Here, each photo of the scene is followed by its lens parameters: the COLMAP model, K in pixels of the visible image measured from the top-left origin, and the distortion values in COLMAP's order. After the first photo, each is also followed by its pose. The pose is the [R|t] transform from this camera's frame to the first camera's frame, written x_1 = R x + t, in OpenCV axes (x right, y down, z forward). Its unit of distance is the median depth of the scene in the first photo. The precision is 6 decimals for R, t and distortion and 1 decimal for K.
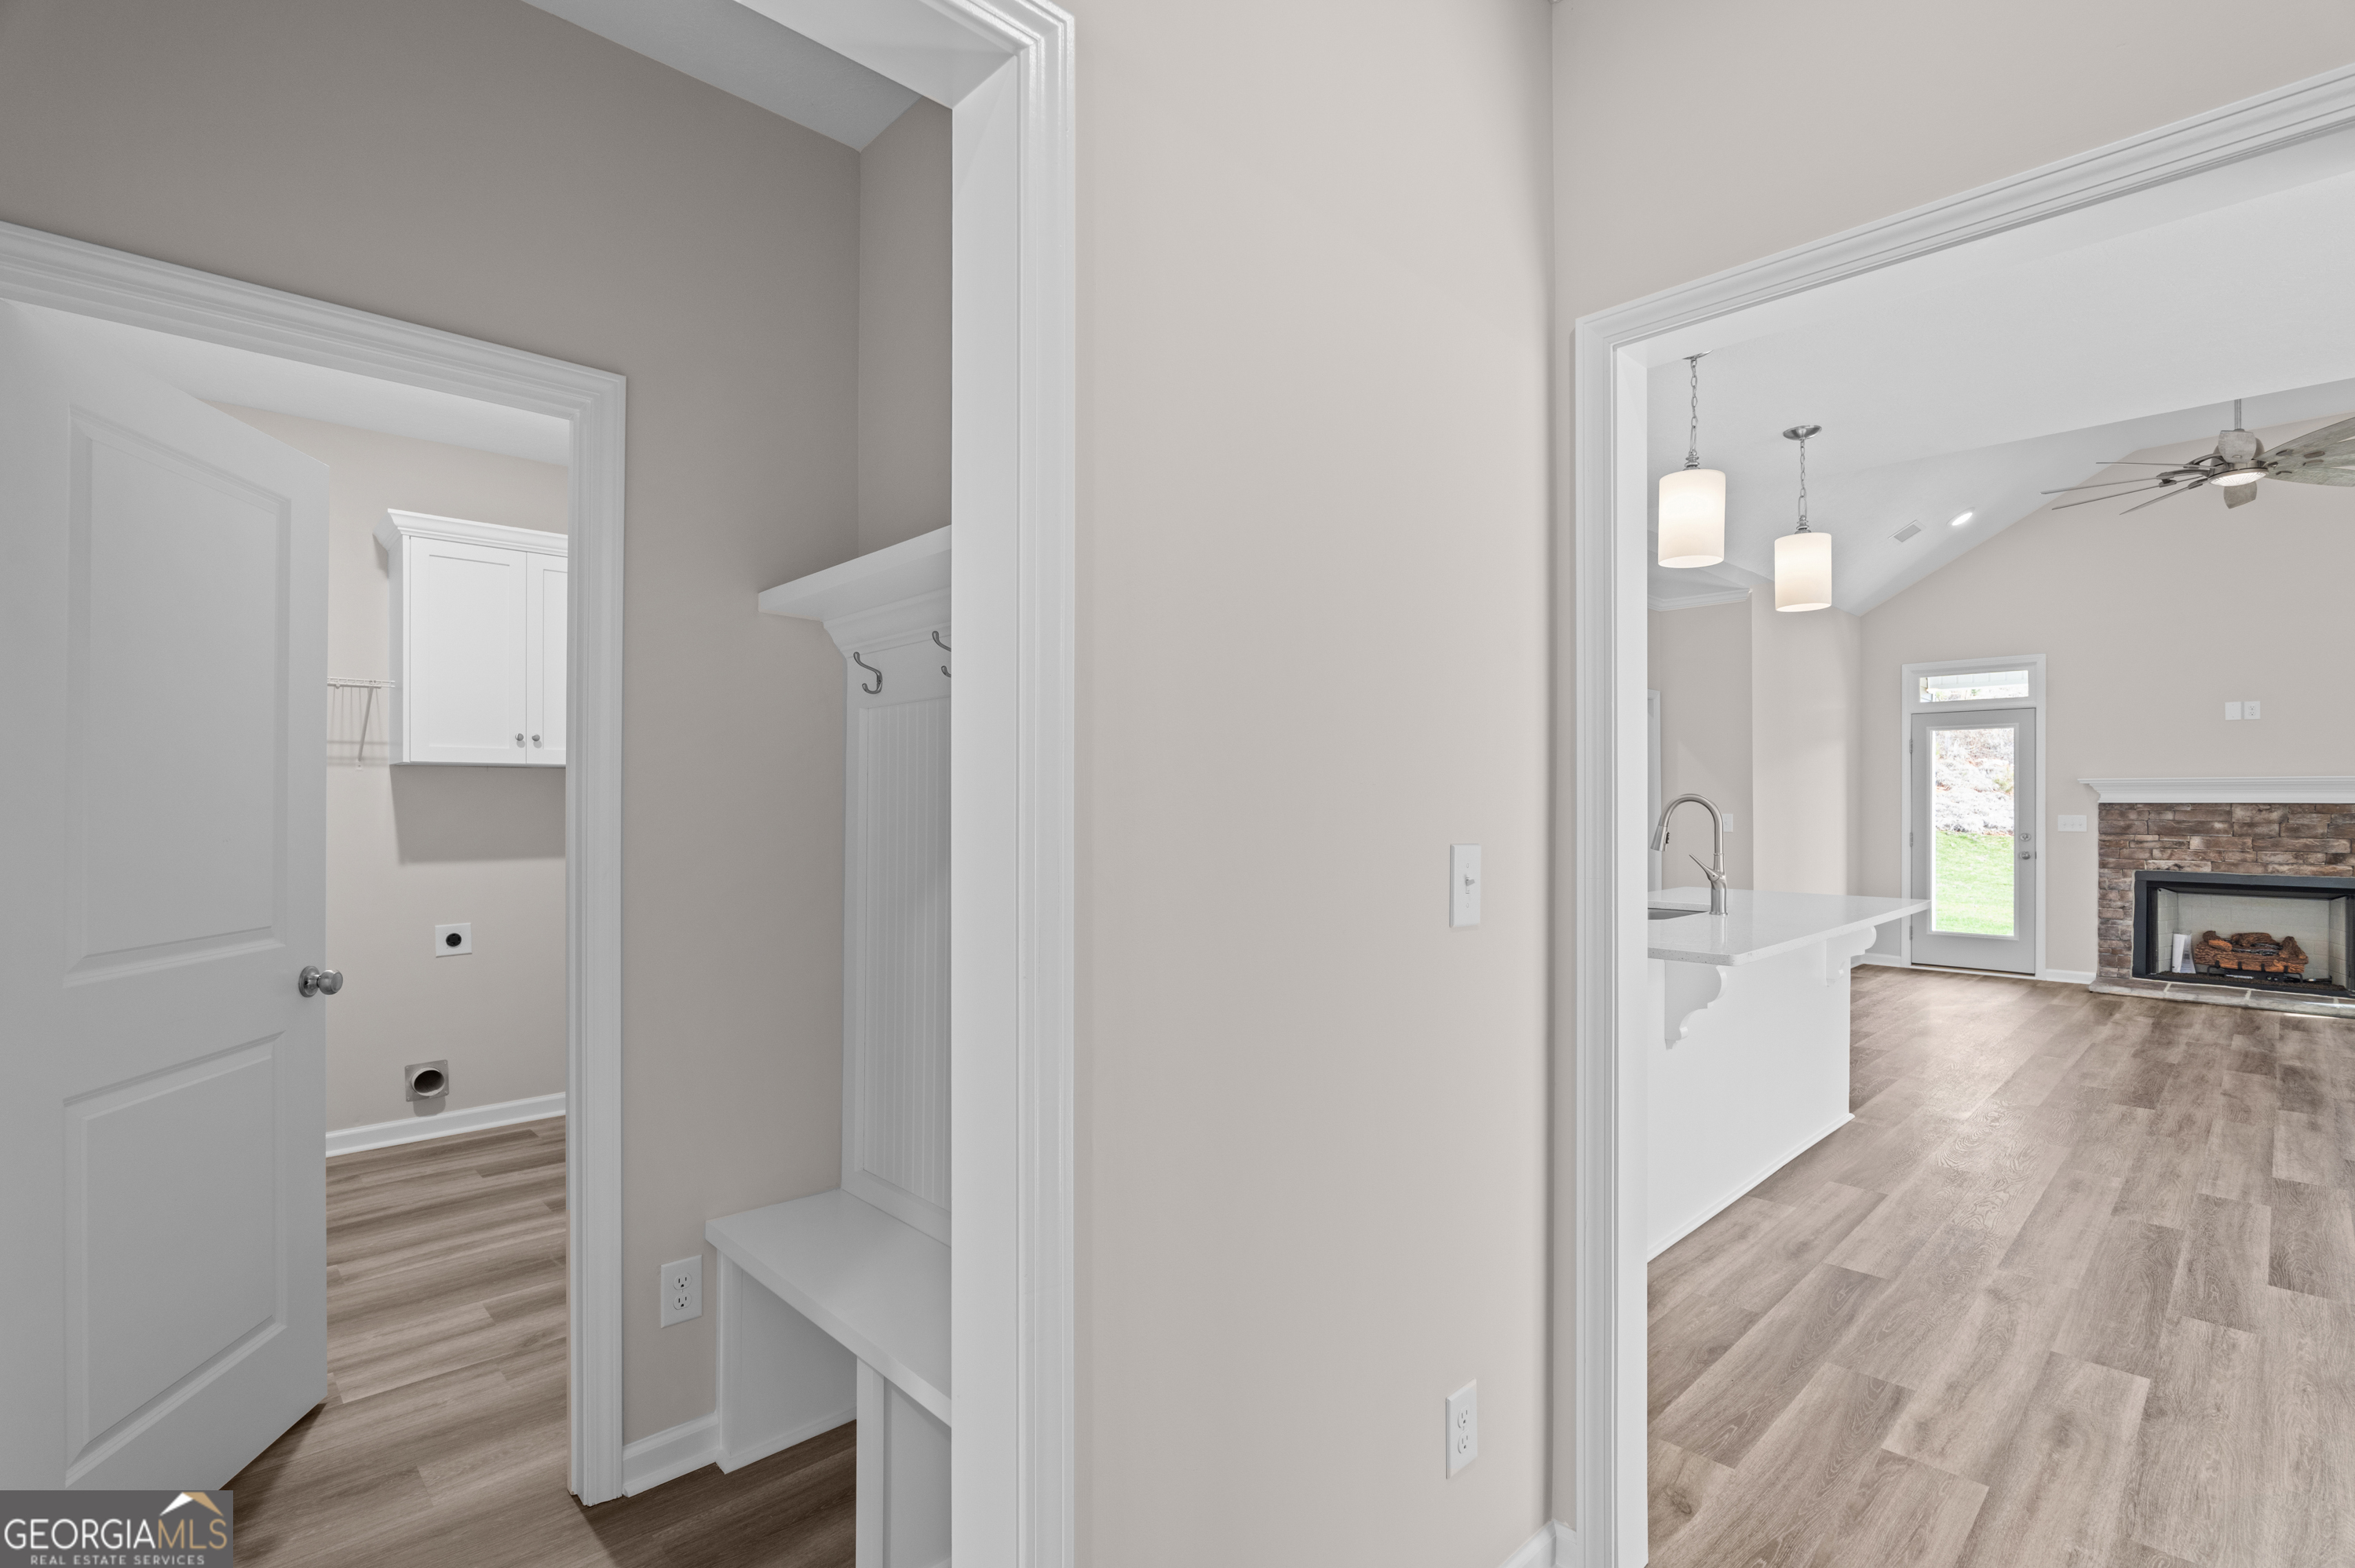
lens RADIAL K [[1093.4, 0, 1175.1], [0, 1093.4, 802.3], [0, 0, 1]] dist [-0.019859, 0.004845]
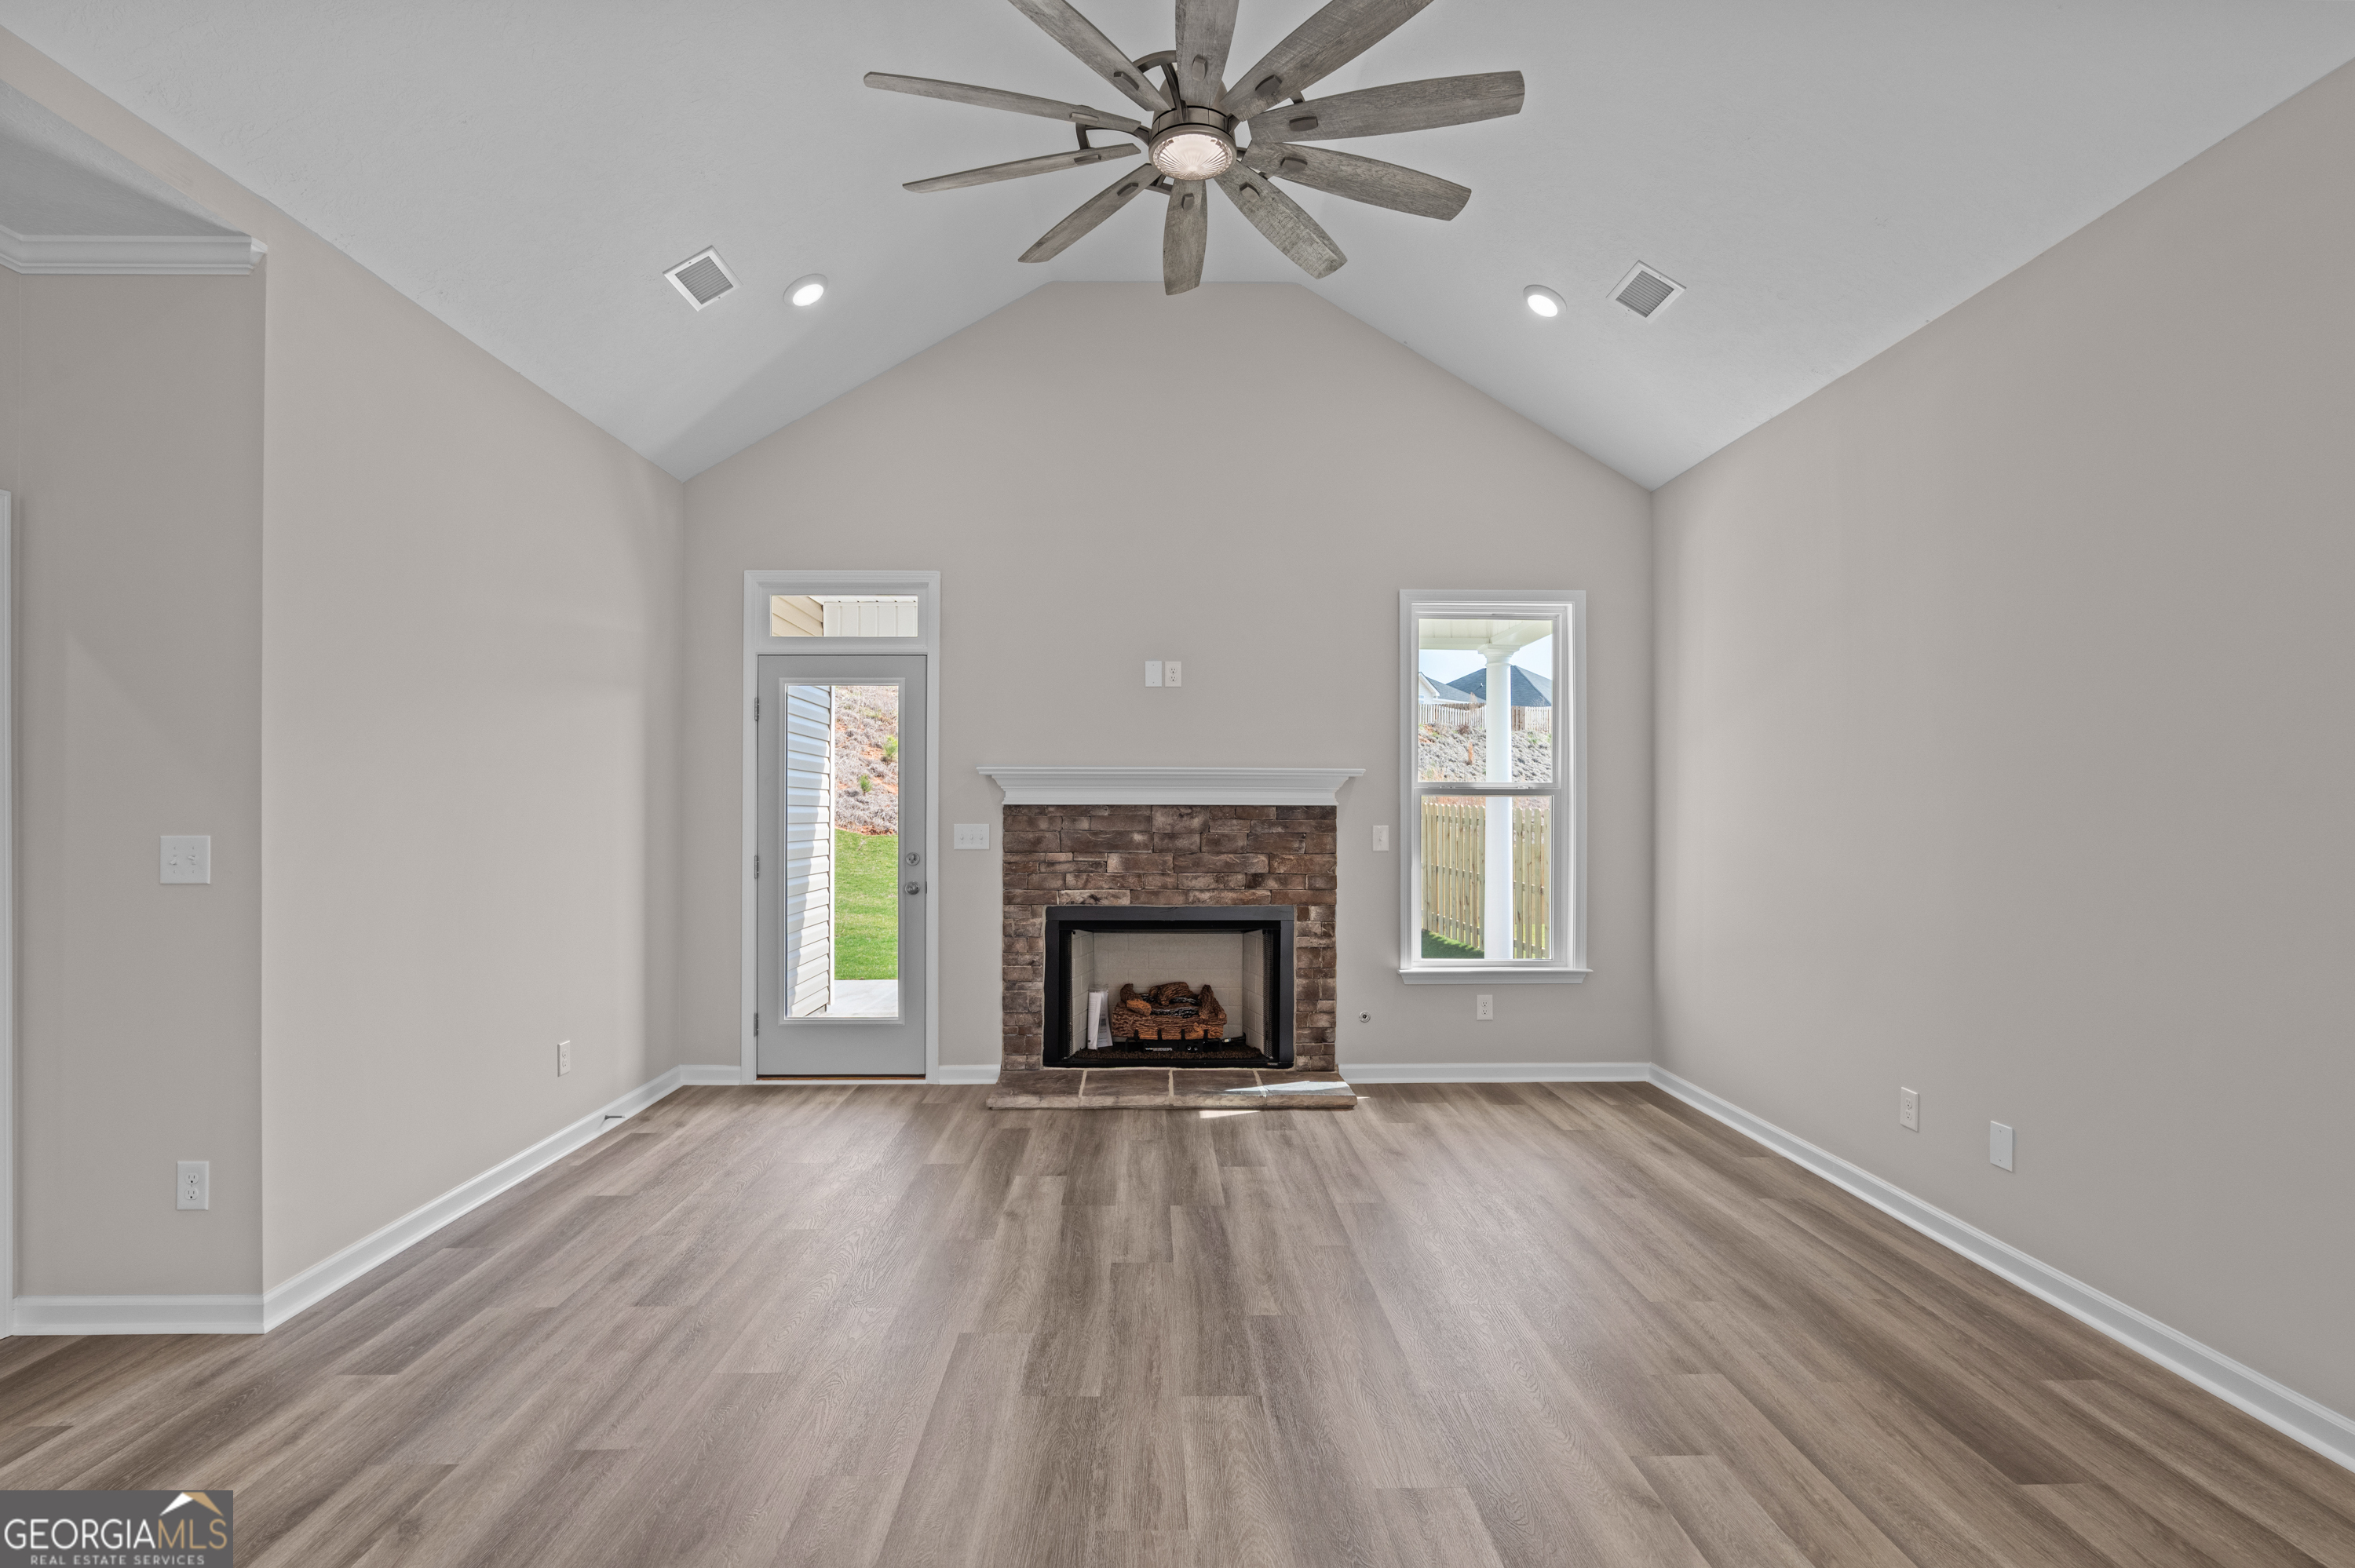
lens RADIAL K [[1143.4, 0, 1177.5], [0, 1143.4, 784.0], [0, 0, 1]] dist [-0.000829, 0.000008]
pose [[0.676803, 0.011481, 0.736074, 0.422729], [-0.000385, 0.999884, -0.015241, -0.001584], [-0.736164, 0.010032, 0.676729, 0.460697]]
